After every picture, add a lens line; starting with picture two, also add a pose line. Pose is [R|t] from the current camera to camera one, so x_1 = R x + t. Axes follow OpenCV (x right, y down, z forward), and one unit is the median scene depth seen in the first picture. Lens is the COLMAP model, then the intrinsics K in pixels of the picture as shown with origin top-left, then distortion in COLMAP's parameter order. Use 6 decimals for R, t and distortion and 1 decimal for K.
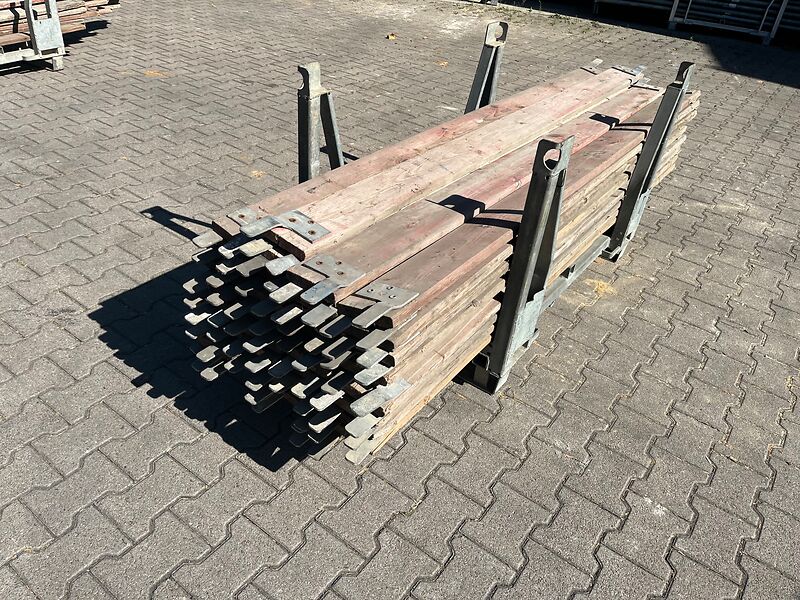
lens RADIAL K [[608.4, 0, 394.2], [0, 608.4, 301.4], [0, 0, 1]] dist [0.065395, -0.093528]
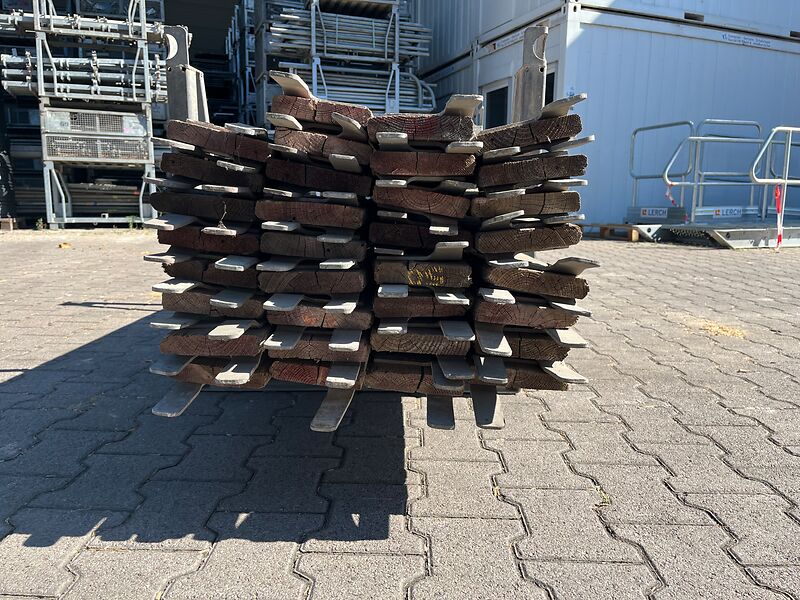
lens RADIAL K [[608.4, 0, 396.1], [0, 608.4, 298.2], [0, 0, 1]] dist [0.065395, -0.093528]
pose [[0.813049, -0.172249, 0.556130, -0.225530], [0.380797, 0.879905, -0.284184, 0.125488], [-0.440392, 0.442828, 0.780998, 0.247750]]
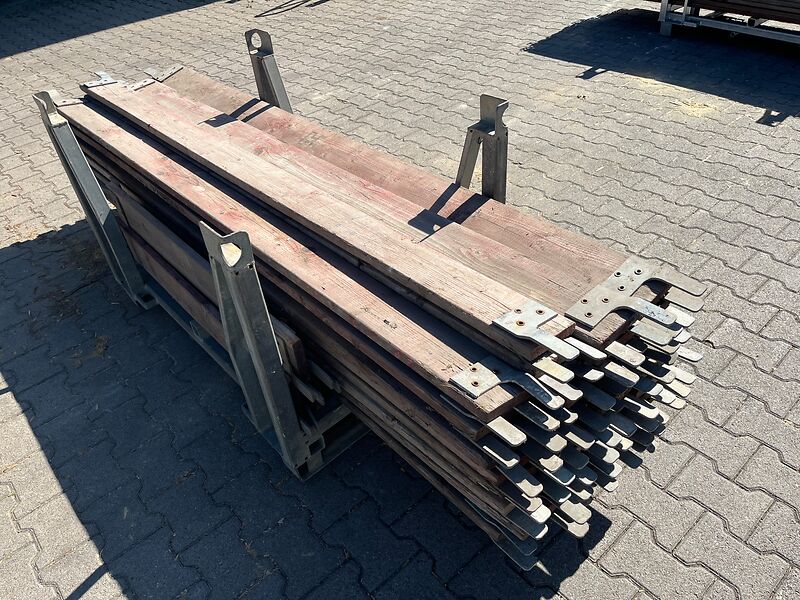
lens RADIAL K [[608.4, 0, 391.3], [0, 608.4, 297.6], [0, 0, 1]] dist [0.065395, -0.093528]
pose [[0.202196, -0.686952, 0.698007, -0.347027], [0.641770, 0.631311, 0.435406, -0.288499], [-0.739763, 0.359922, 0.568513, 0.296062]]
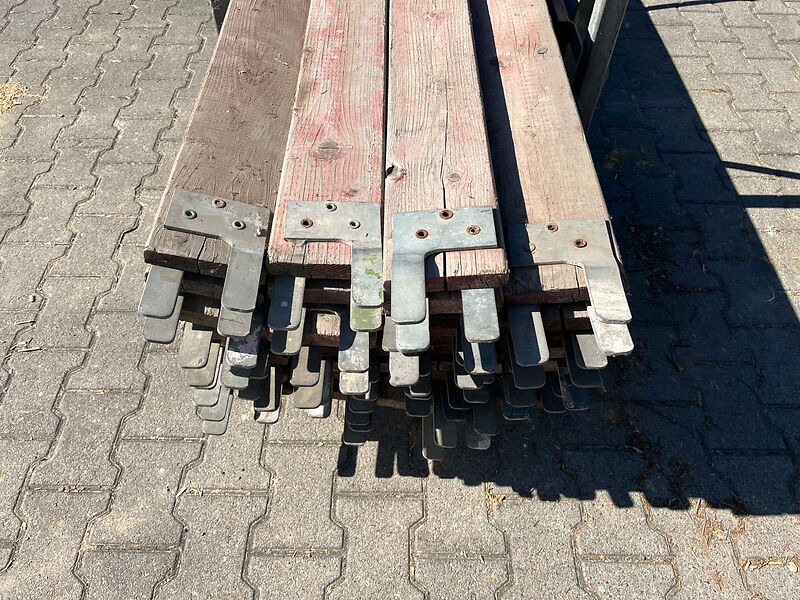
lens RADIAL K [[608.4, 0, 393.3], [0, 608.4, 299.0], [0, 0, 1]] dist [0.065395, -0.093528]
pose [[-0.804253, 0.406074, -0.433913, 0.490081], [-0.401396, 0.167253, 0.900504, -0.559363], [0.438245, 0.898404, 0.028483, 0.971923]]
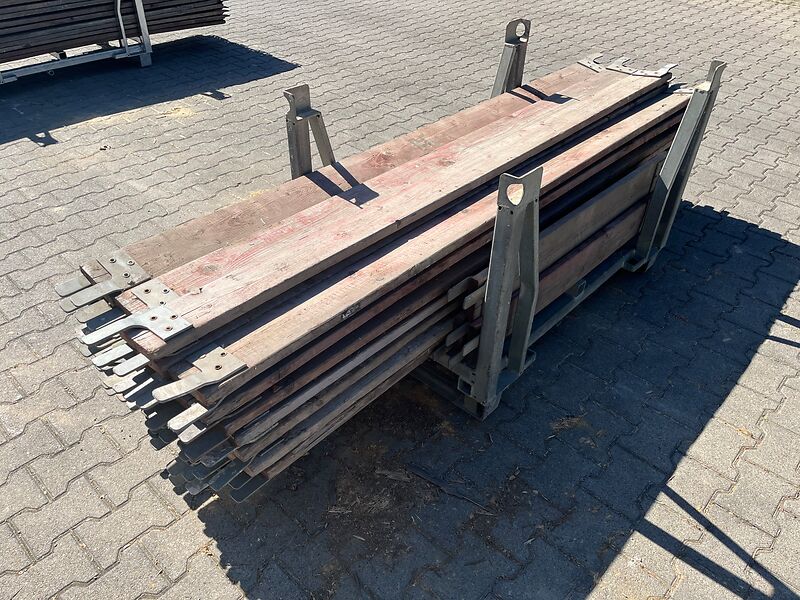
lens RADIAL K [[608.4, 0, 392.7], [0, 608.4, 304.4], [0, 0, 1]] dist [0.065395, -0.093528]
pose [[-0.988557, -0.147390, 0.032114, 0.202535], [-0.013337, 0.297452, 0.954644, -0.756736], [-0.150257, 0.943291, -0.296014, 1.052445]]
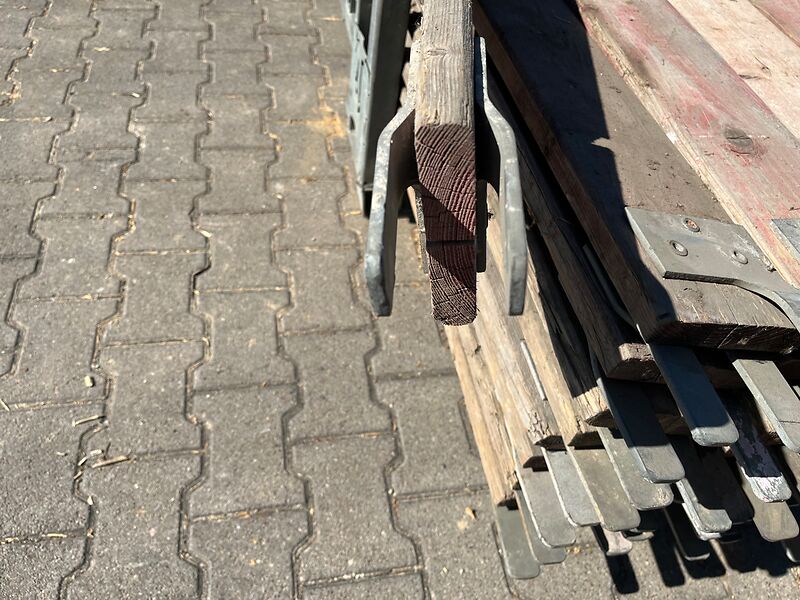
lens RADIAL K [[608.4, 0, 398.9], [0, 608.4, 300.7], [0, 0, 1]] dist [0.065395, -0.093528]
pose [[-0.669120, 0.448750, -0.592369, 0.566293], [-0.559673, 0.220124, 0.798944, -0.385329], [0.488921, 0.866123, 0.103864, 0.877911]]
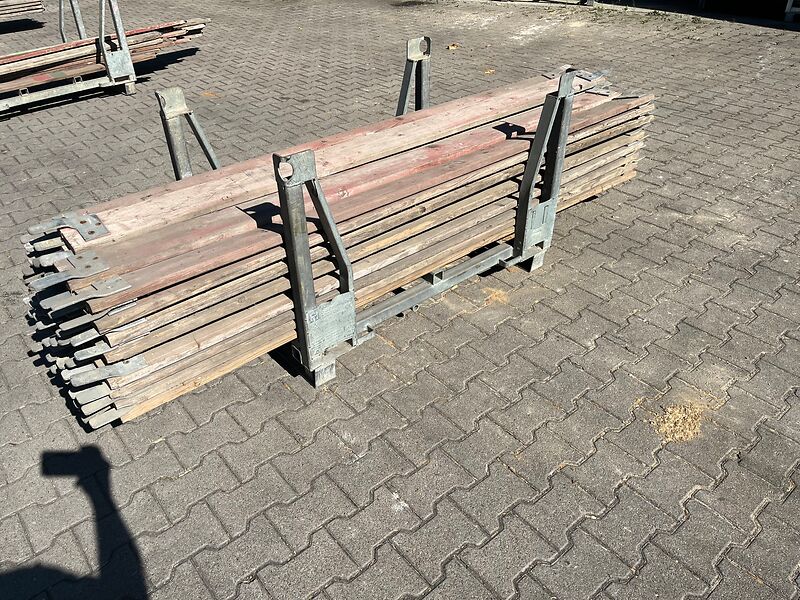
lens RADIAL K [[608.4, 0, 396.3], [0, 608.4, 303.4], [0, 0, 1]] dist [0.065395, -0.093528]
pose [[0.966552, 0.047892, -0.251959, 0.339590], [-0.049725, 0.998763, -0.000908, -0.001407], [0.251604, 0.013406, 0.967737, -0.006148]]
